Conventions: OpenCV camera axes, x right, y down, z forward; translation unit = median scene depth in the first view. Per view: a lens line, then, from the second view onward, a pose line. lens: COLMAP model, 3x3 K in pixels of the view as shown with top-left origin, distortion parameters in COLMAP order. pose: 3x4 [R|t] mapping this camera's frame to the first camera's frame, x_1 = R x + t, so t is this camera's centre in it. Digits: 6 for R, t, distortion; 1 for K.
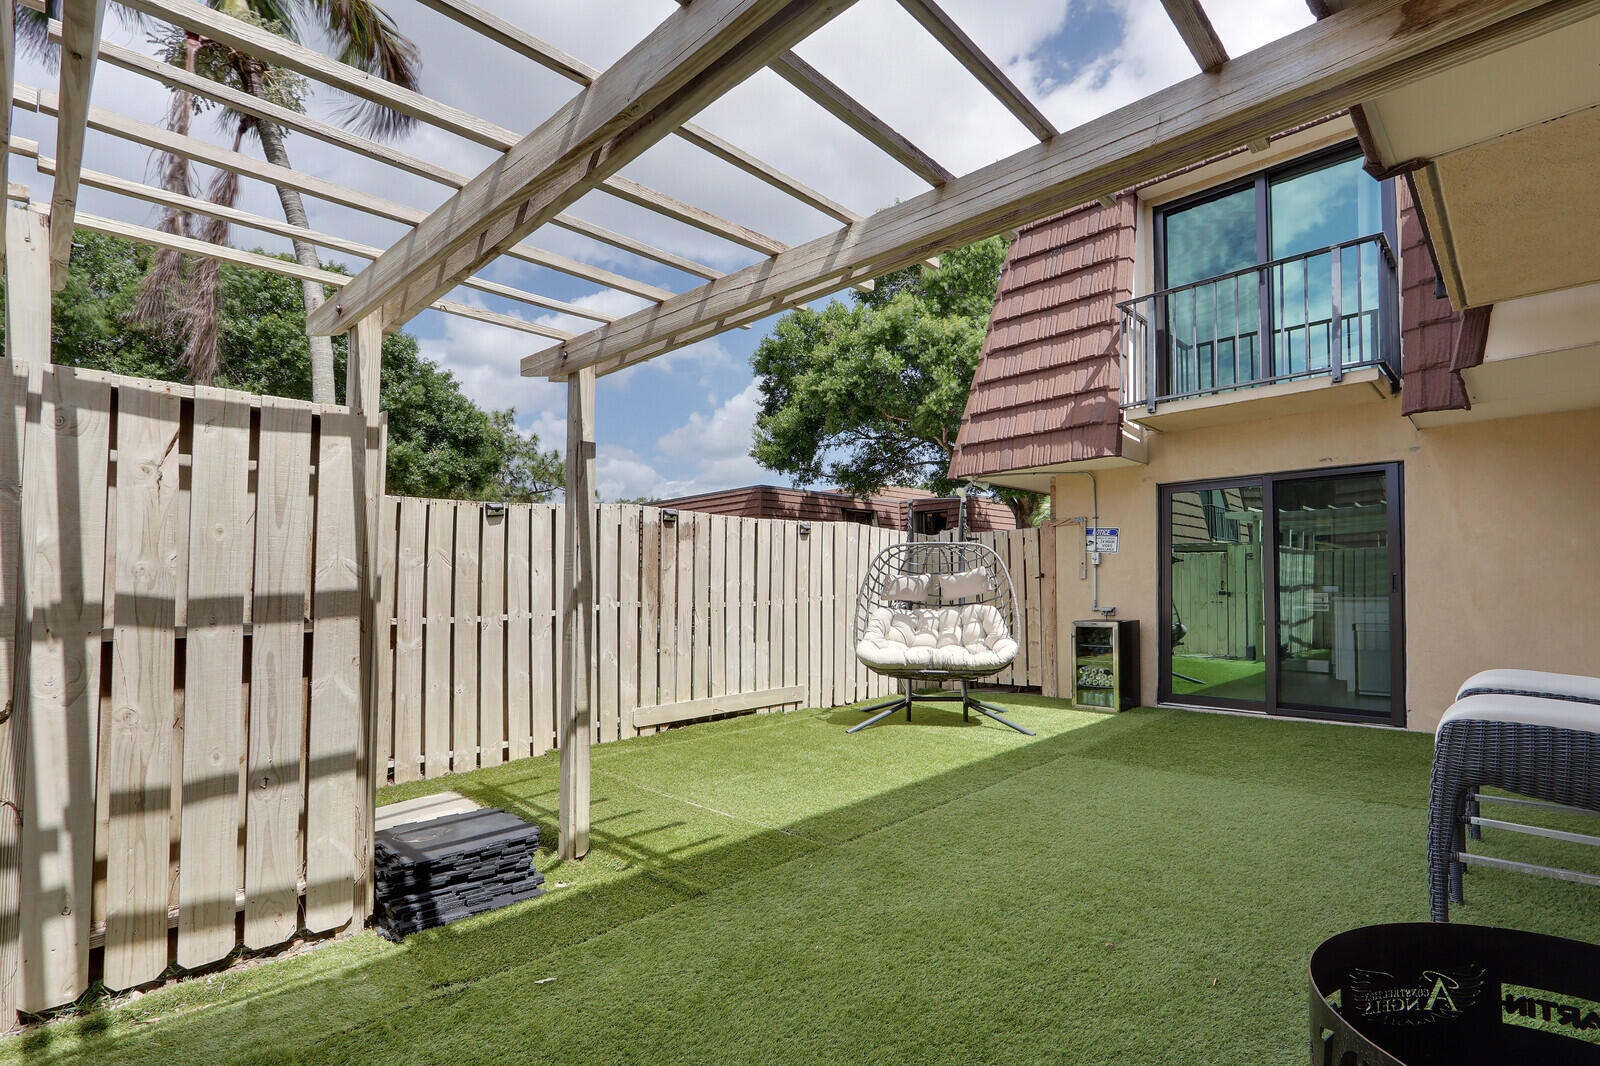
lens RADIAL K [[755.4, 0, 803.7], [0, 755.4, 565.4], [0, 0, 1]] dist [-0.000942, 0.000027]
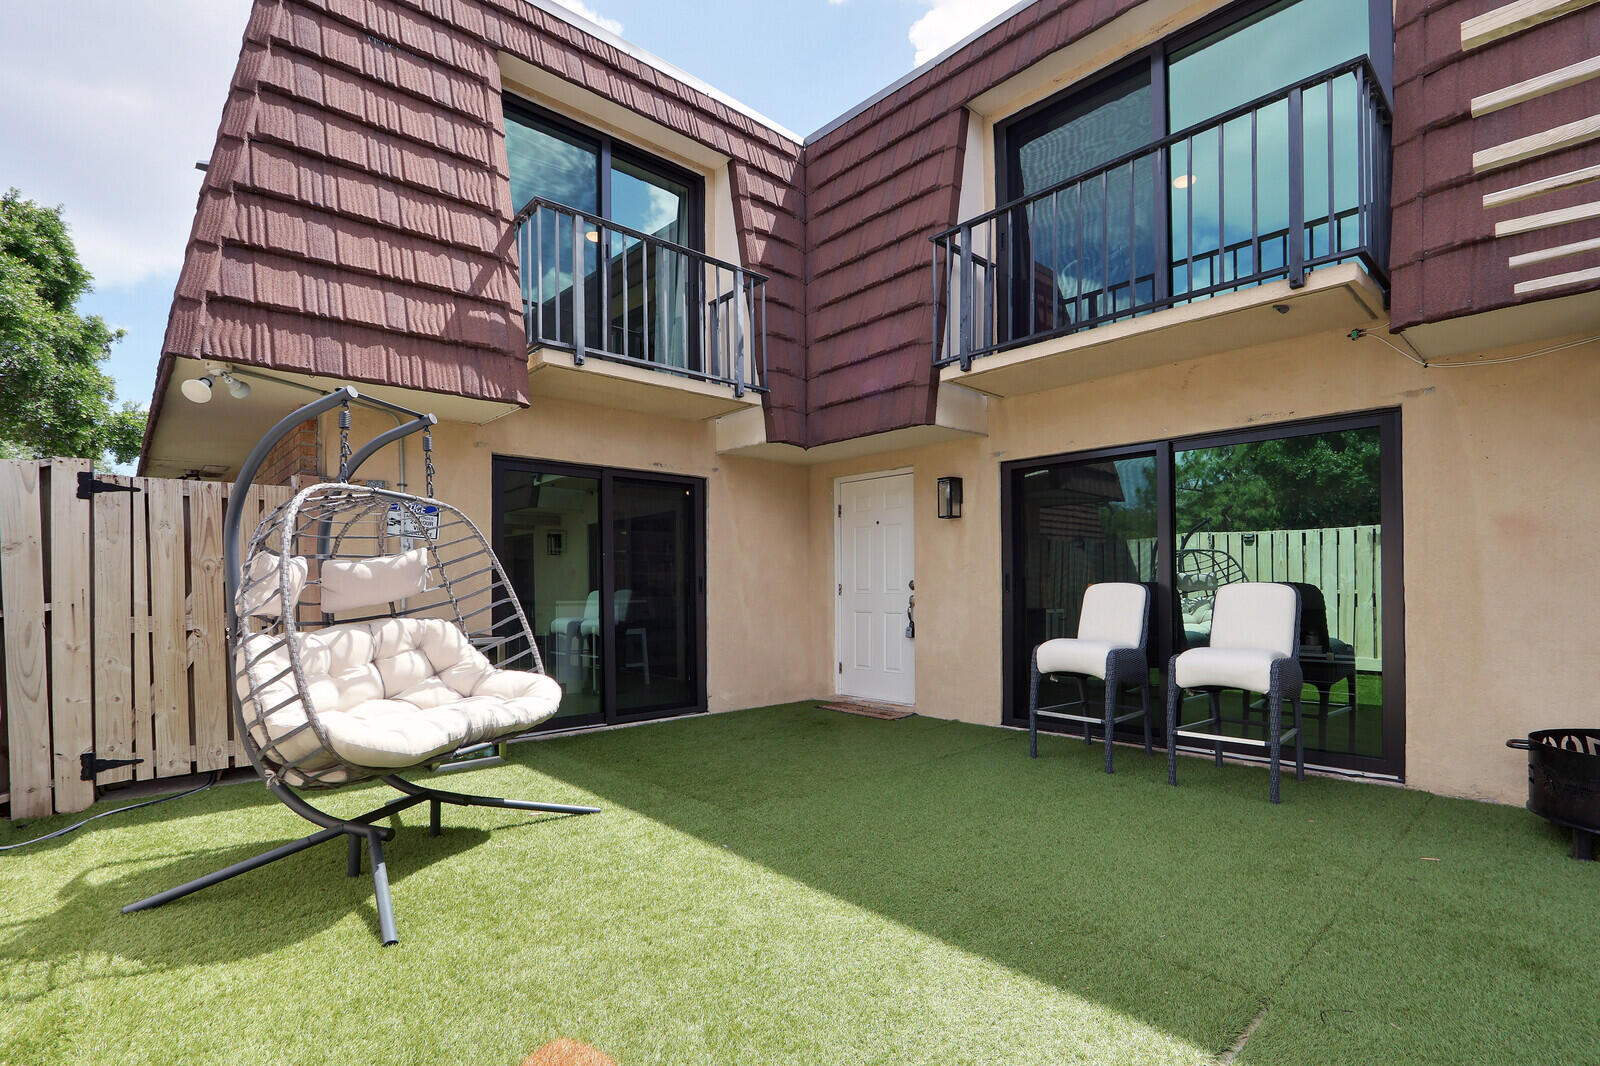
lens RADIAL K [[762.9, 0, 800.4], [0, 762.9, 591.7], [0, 0, 1]] dist [-0.002113, -0.000072]
pose [[0.048310, 0.001243, 0.998832, -0.295911], [-0.029264, 0.999572, 0.000172, 0.023945], [-0.998404, -0.029238, 0.048326, 0.681886]]
